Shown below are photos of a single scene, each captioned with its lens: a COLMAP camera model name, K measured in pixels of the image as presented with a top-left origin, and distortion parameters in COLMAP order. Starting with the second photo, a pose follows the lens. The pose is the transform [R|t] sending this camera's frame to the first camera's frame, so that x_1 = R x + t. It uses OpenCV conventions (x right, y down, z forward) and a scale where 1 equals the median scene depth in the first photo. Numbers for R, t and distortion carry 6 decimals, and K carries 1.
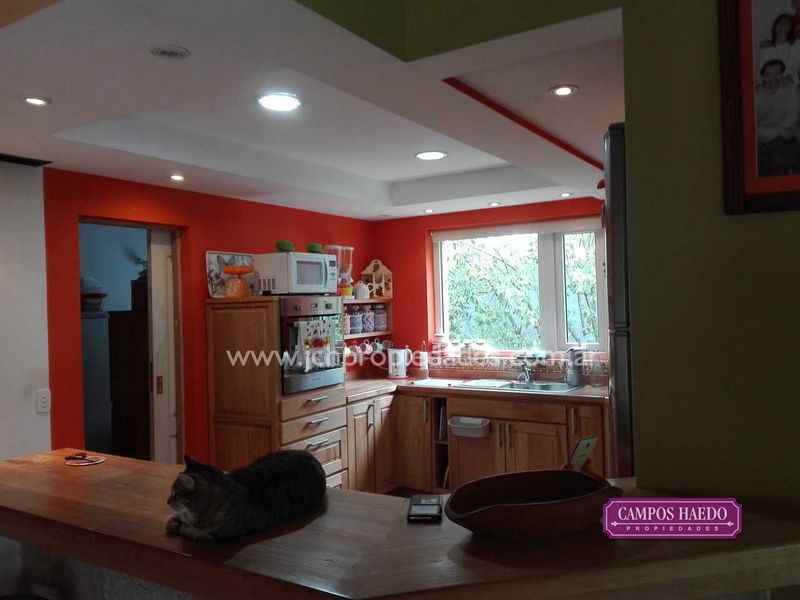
lens RADIAL K [[637.5, 0, 400.0], [0, 637.5, 300.0], [0, 0, 1]] dist [0.153076, -0.000303]
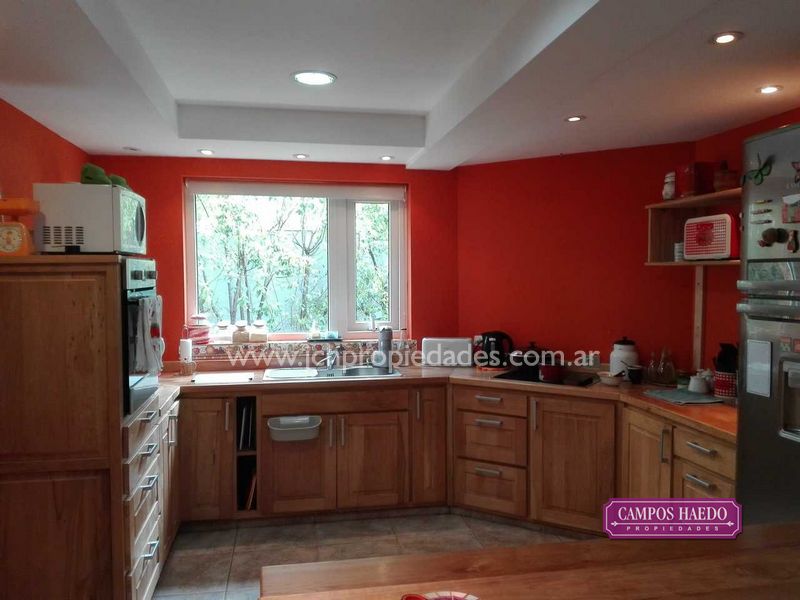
lens RADIAL K [[651.2, 0, 400.0], [0, 651.2, 300.0], [0, 0, 1]] dist [0.000644, -0.003044]
pose [[0.734980, -0.000810, 0.678088, -0.334956], [-0.022101, 0.999439, 0.025149, 0.011623], [-0.677728, -0.033471, 0.734550, 0.297020]]
